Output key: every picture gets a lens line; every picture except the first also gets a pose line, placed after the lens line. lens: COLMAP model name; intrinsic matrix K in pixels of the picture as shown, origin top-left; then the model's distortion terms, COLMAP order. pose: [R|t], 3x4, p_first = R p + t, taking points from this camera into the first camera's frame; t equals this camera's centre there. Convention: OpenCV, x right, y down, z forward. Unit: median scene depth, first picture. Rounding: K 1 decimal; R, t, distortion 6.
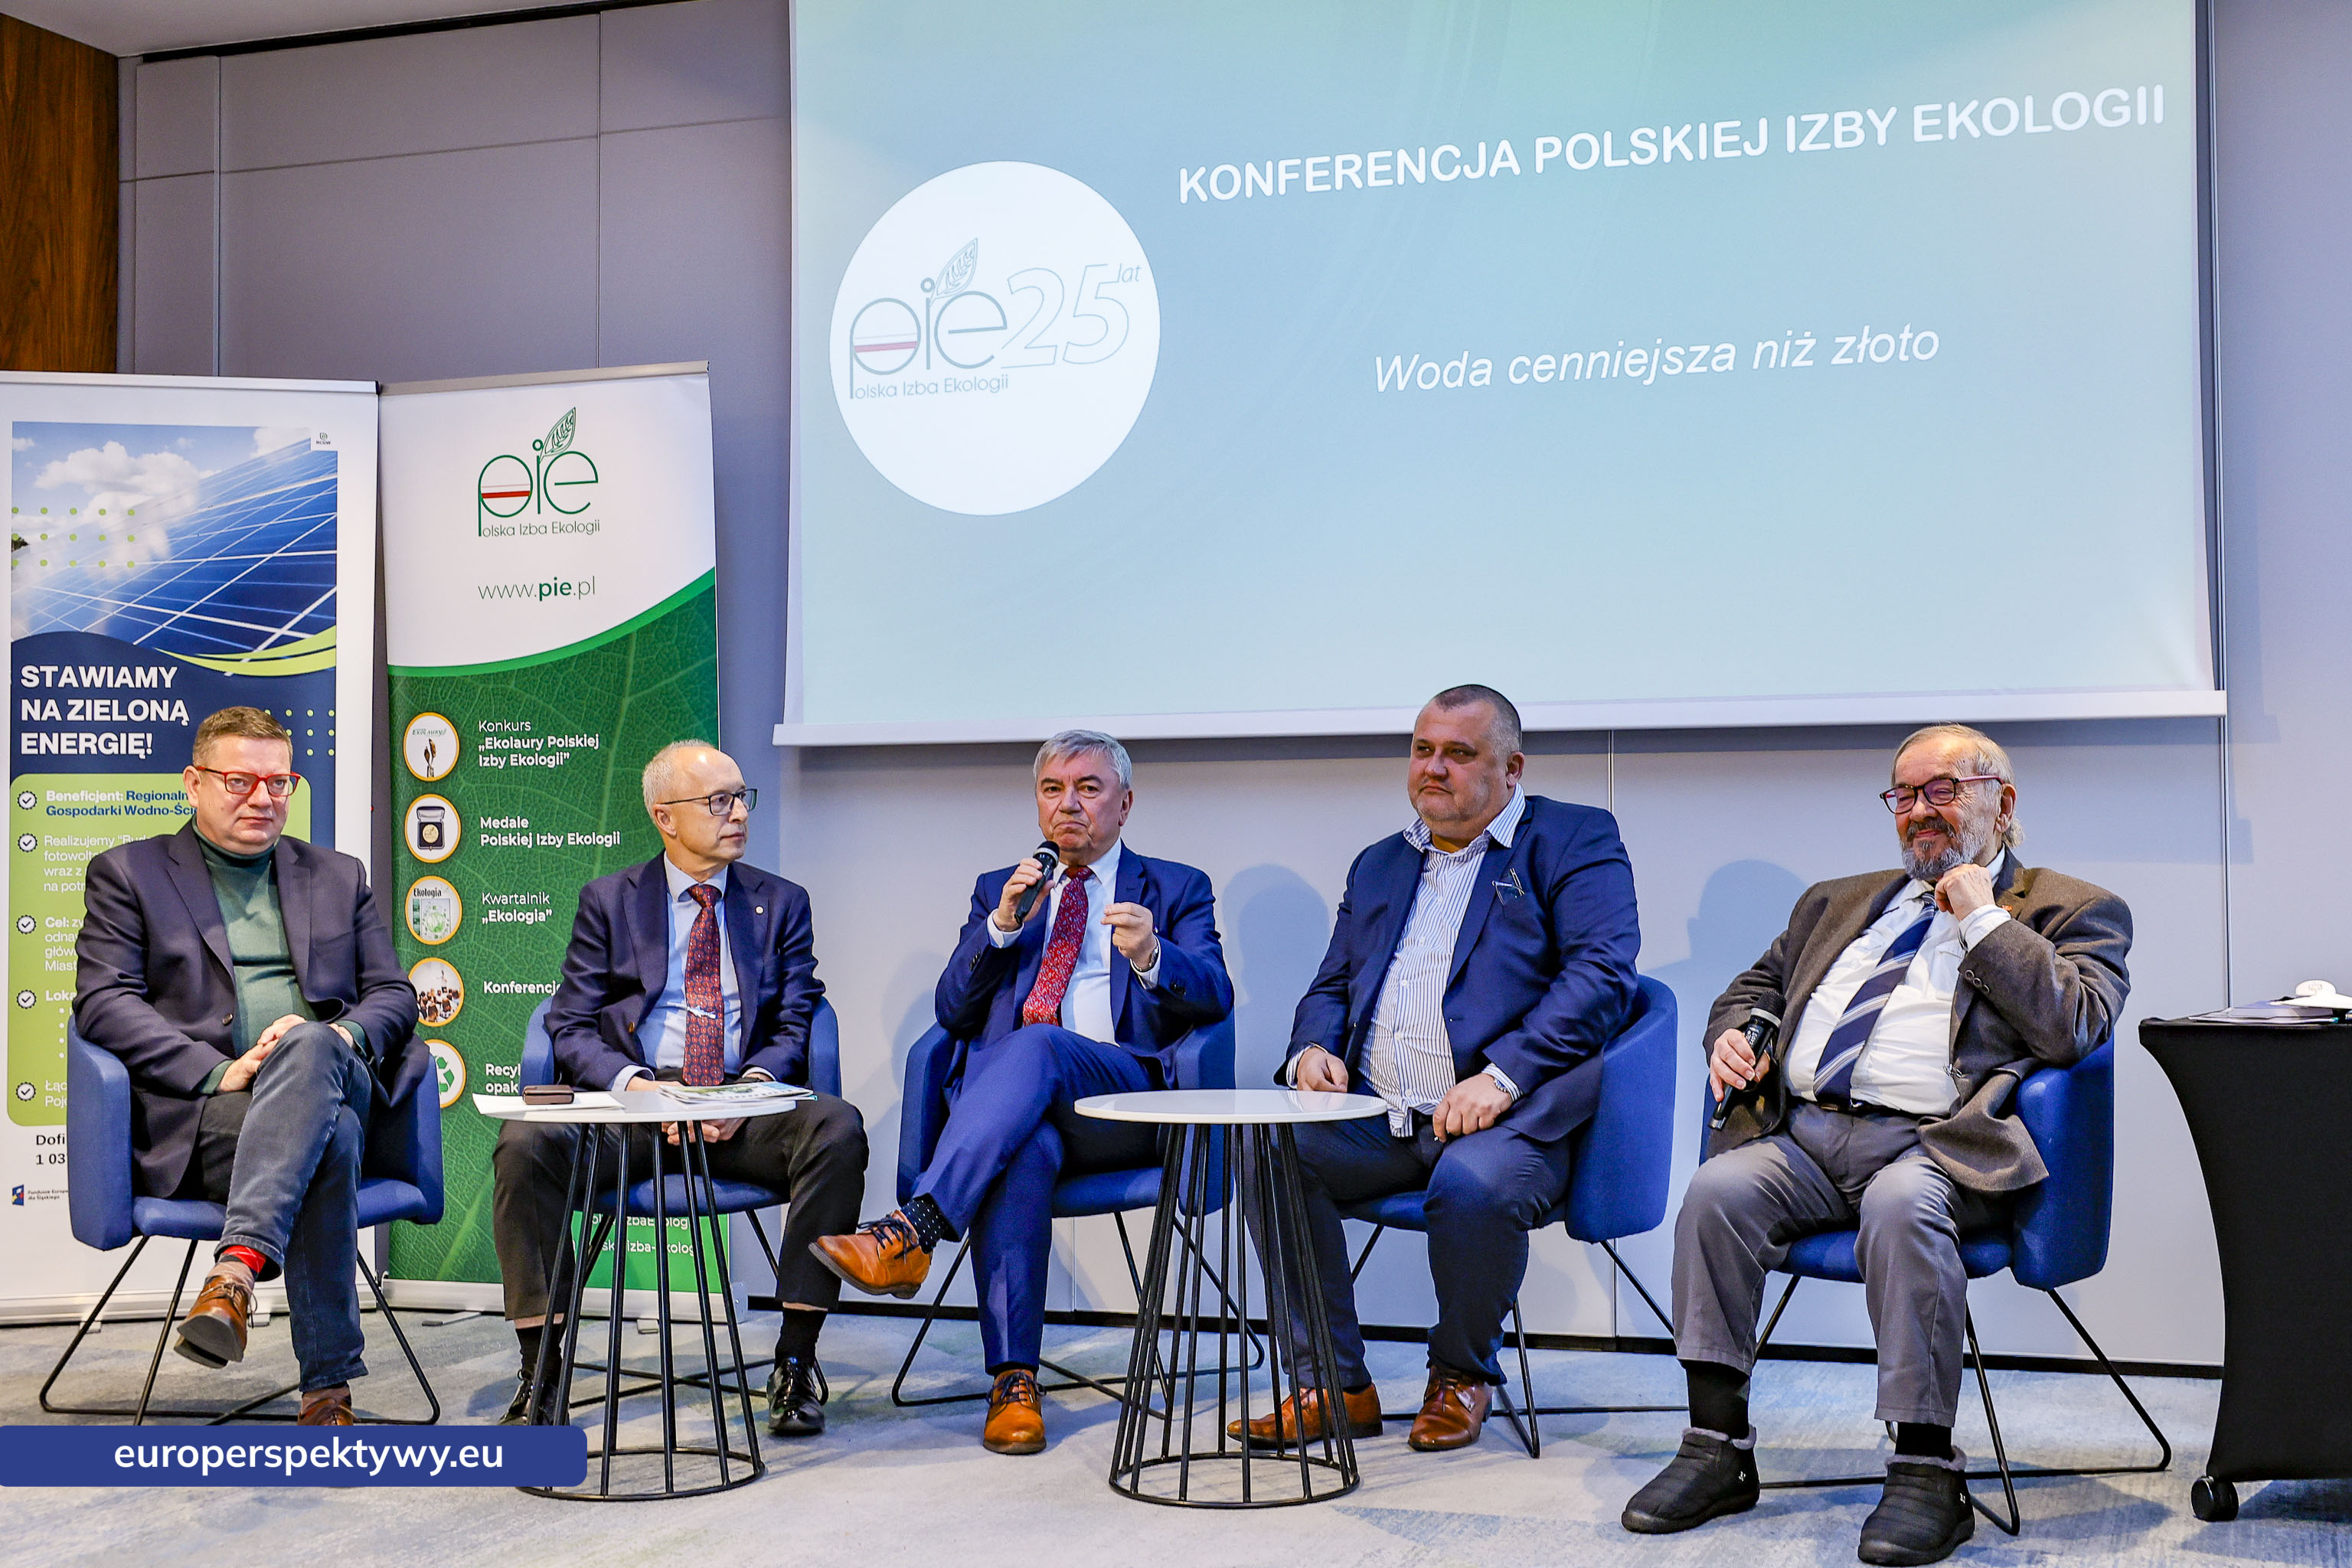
lens RADIAL K [[2820.7, 0, 1176.0], [0, 2820.7, 784.0], [0, 0, 1]] dist [0.007928, 0.014208]
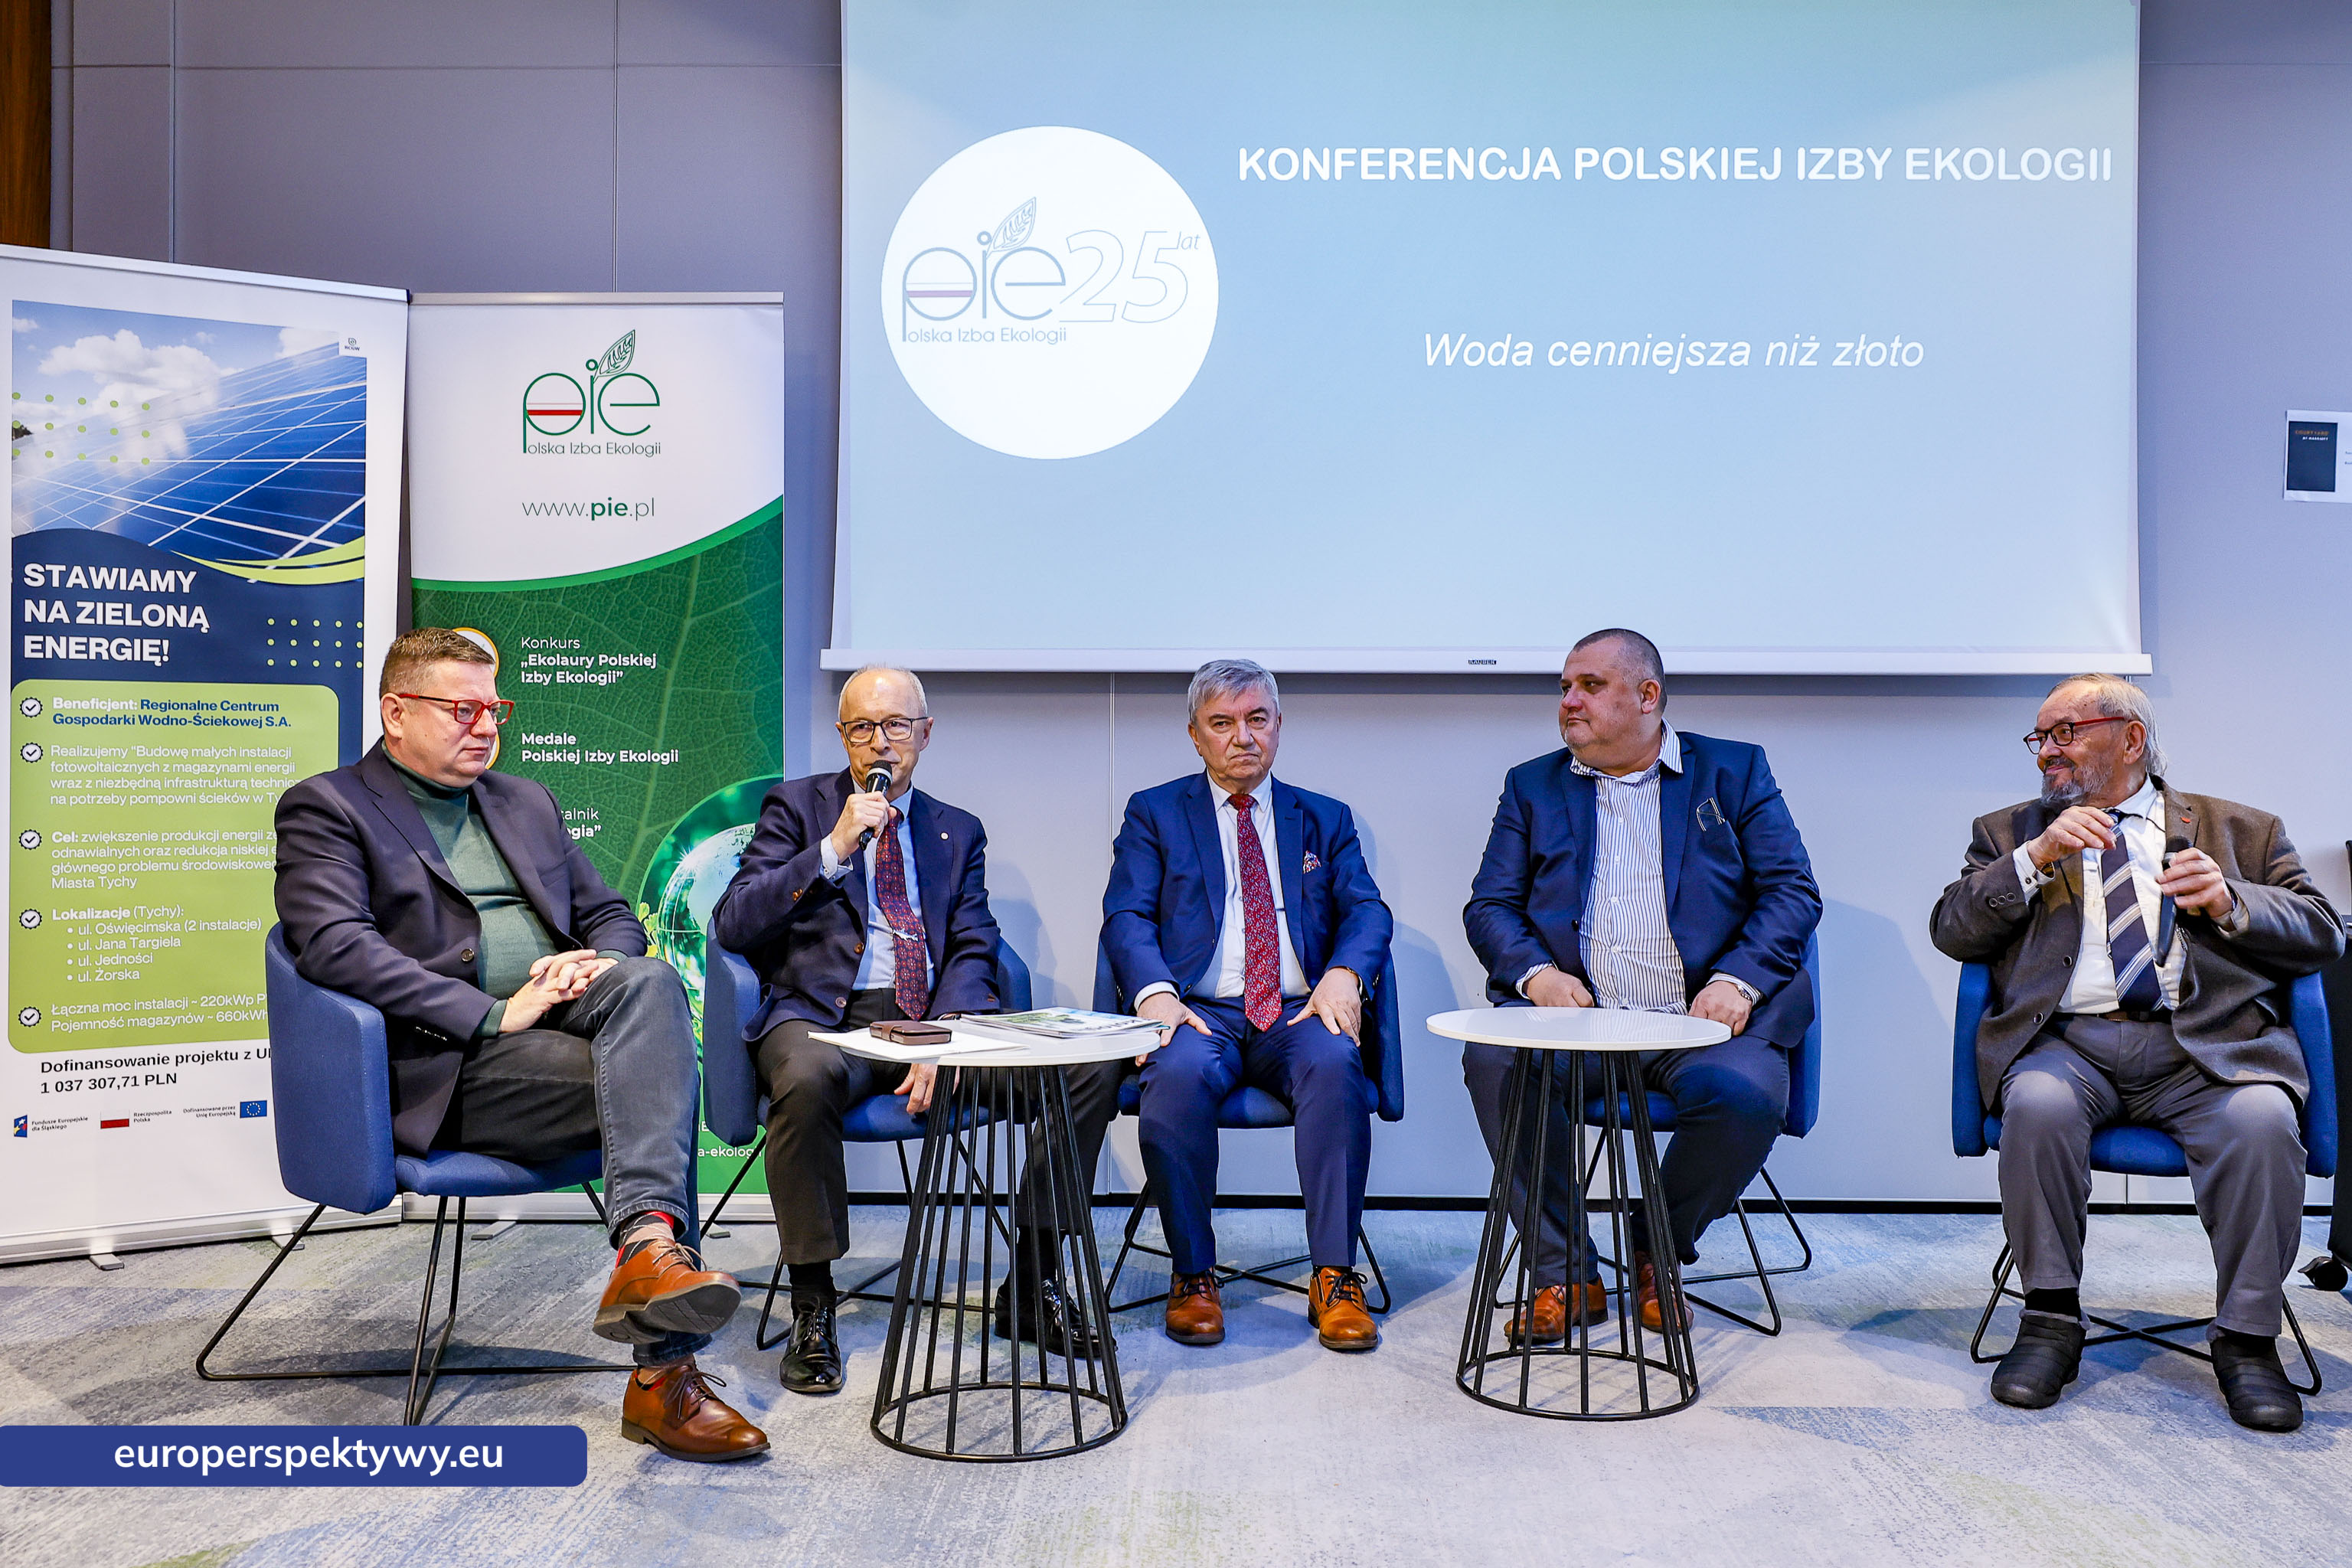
lens RADIAL K [[2085.2, 0, 1176.0], [0, 2085.2, 784.0], [0, 0, 1]] dist [0.011184, -0.004349]
pose [[0.953876, 0.008931, 0.300067, -0.252011], [-0.019177, 0.999329, 0.031218, 0.002229], [-0.299587, -0.035533, 0.953407, 0.223129]]
